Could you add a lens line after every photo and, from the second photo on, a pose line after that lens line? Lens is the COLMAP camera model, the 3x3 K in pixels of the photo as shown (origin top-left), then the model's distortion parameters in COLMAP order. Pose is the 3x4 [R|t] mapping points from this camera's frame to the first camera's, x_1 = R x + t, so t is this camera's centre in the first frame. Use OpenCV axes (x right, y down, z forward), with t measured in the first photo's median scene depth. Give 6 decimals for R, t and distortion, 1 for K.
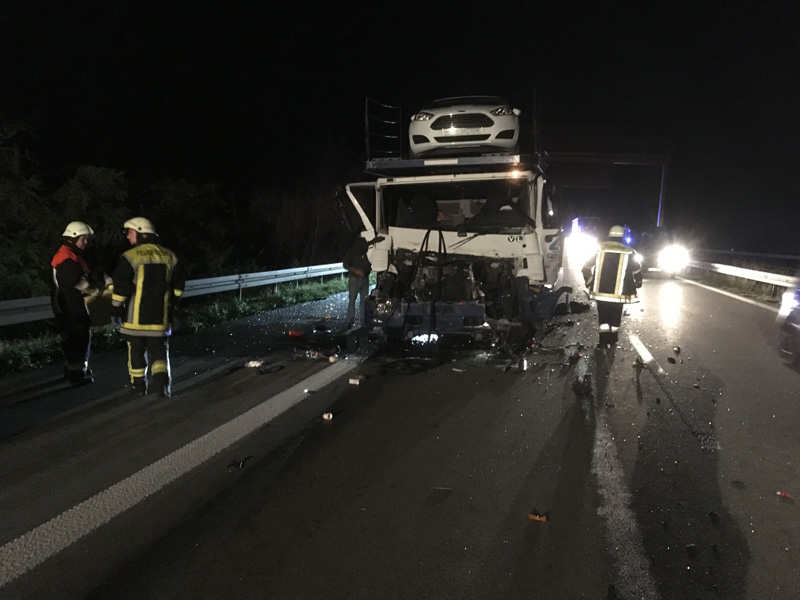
lens RADIAL K [[677.8, 0, 400.0], [0, 677.8, 300.0], [0, 0, 1]] dist [-0.000354, 0.000147]
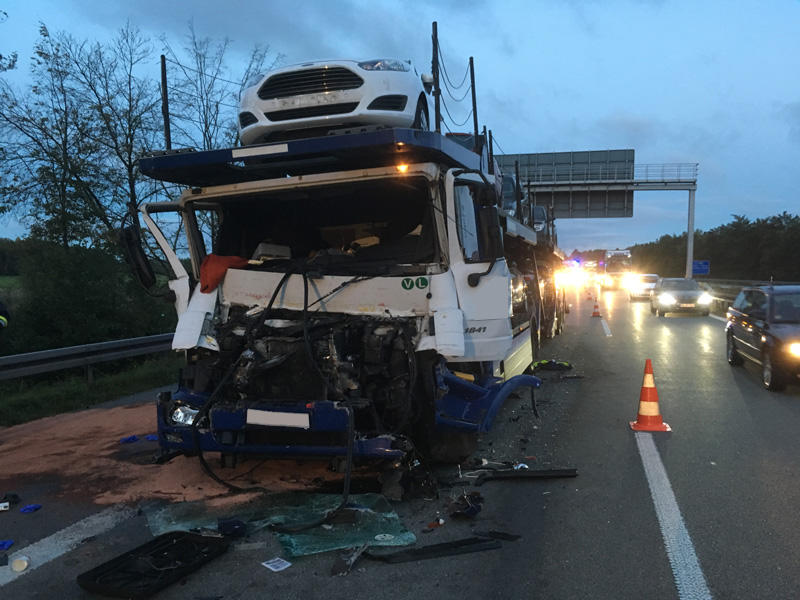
lens RADIAL K [[677.8, 0, 400.0], [0, 677.8, 300.0], [0, 0, 1]] dist [-0.000354, 0.000147]
pose [[0.999231, -0.038225, -0.008772, 0.160768], [0.037624, 0.997445, -0.060727, -0.041923], [0.011070, 0.060350, 0.998116, 0.428701]]
